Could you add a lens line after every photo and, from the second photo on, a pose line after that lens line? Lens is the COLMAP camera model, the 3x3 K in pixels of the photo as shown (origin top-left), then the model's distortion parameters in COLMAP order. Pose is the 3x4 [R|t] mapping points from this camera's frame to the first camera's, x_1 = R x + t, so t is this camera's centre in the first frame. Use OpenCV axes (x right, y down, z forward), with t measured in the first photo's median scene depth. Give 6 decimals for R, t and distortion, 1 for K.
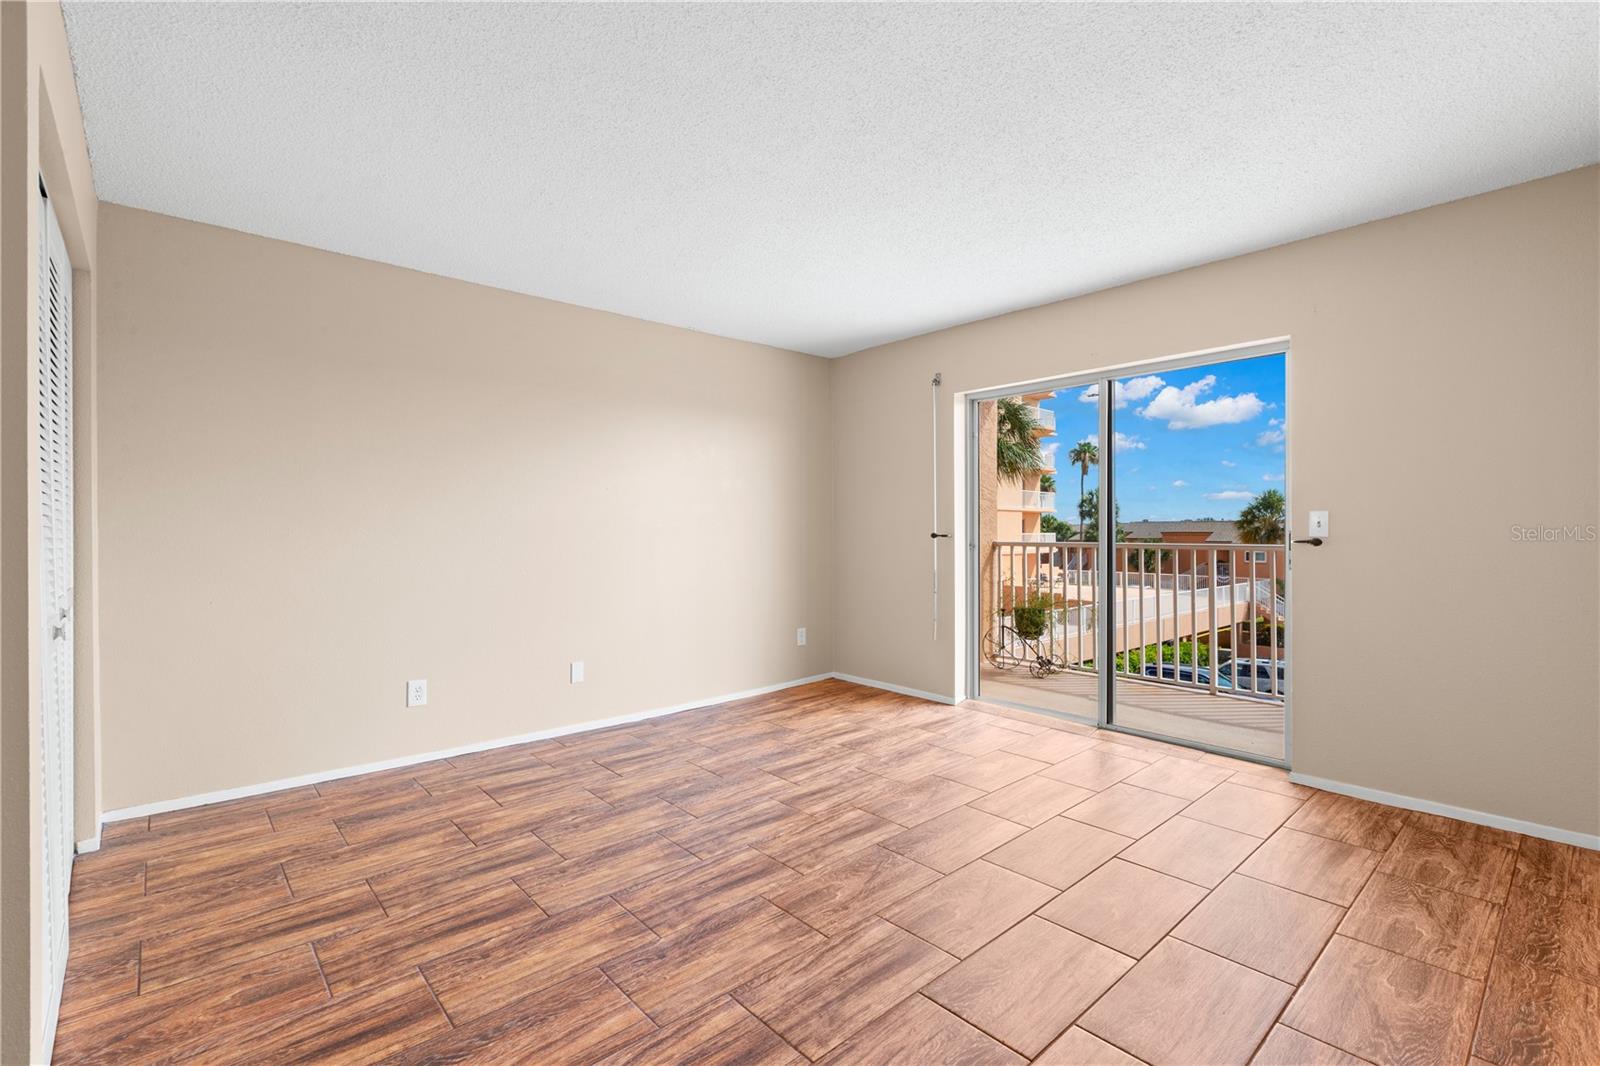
lens RADIAL K [[719.9, 0, 794.9], [0, 719.9, 536.5], [0, 0, 1]] dist [0.001846, -0.001898]
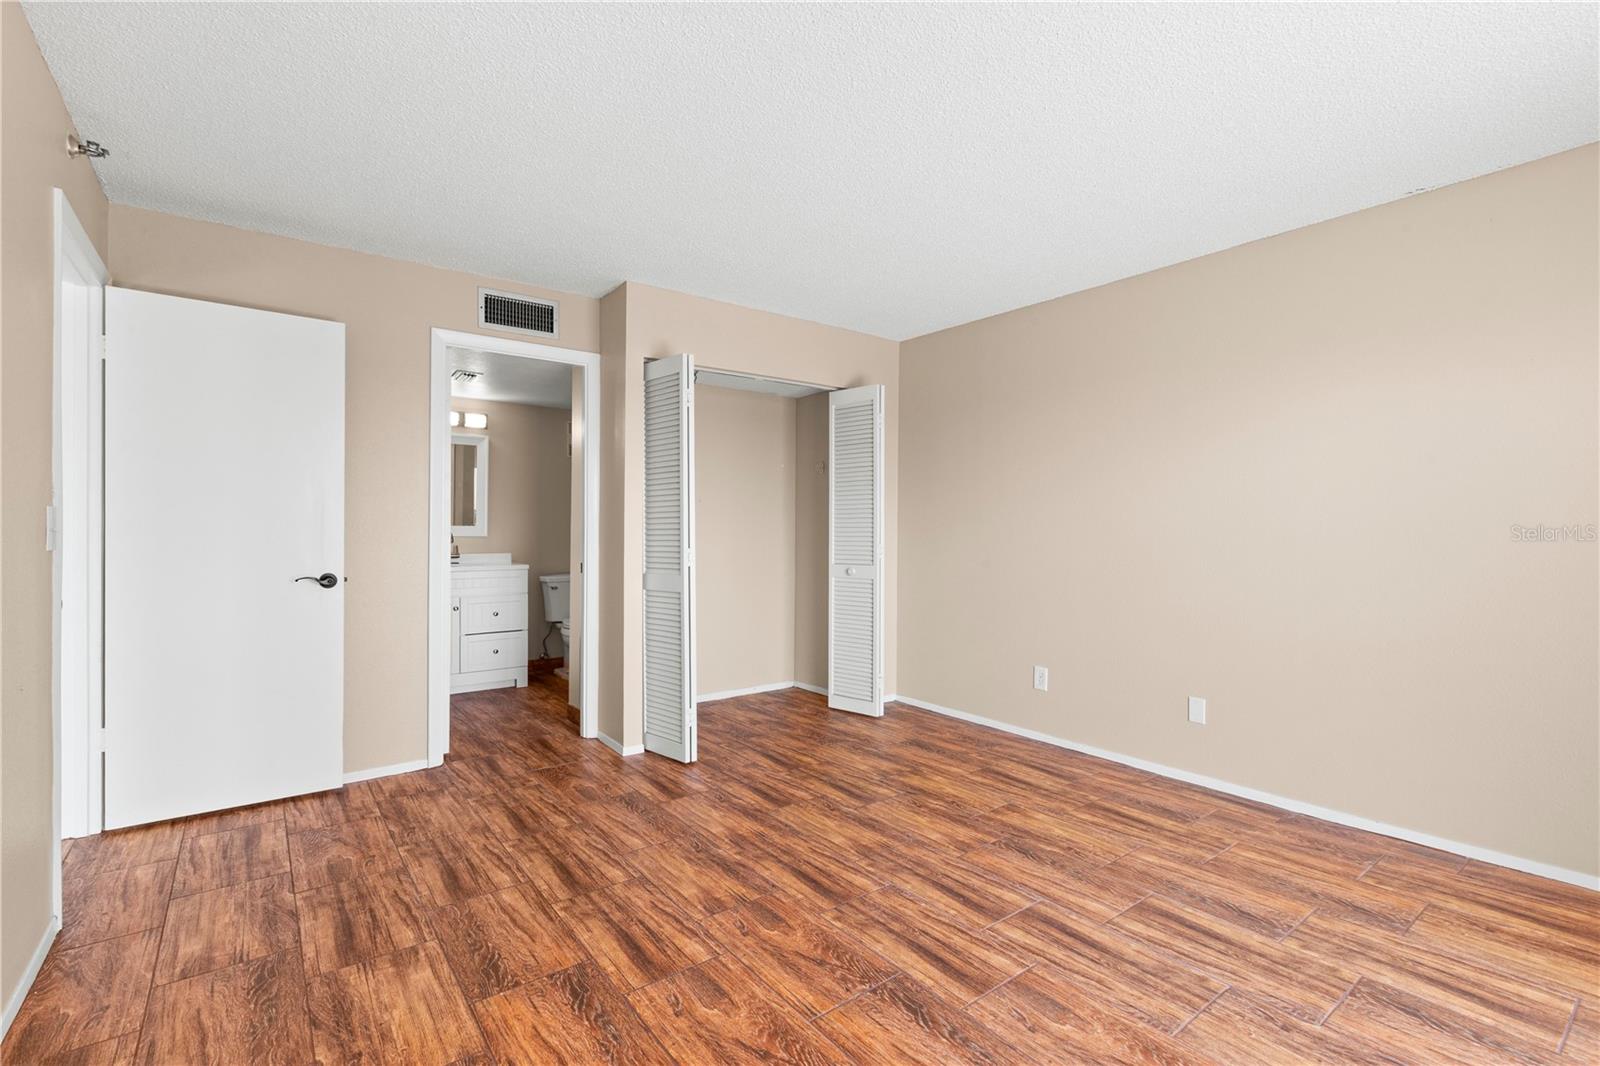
lens RADIAL K [[719.9, 0, 796.5], [0, 719.9, 531.8], [0, 0, 1]] dist [0.001846, -0.001898]
pose [[-0.080202, 0.004157, -0.996770, 0.745948], [-0.014500, 0.999881, 0.005337, -0.014261], [0.996673, 0.014882, -0.080132, 0.841353]]
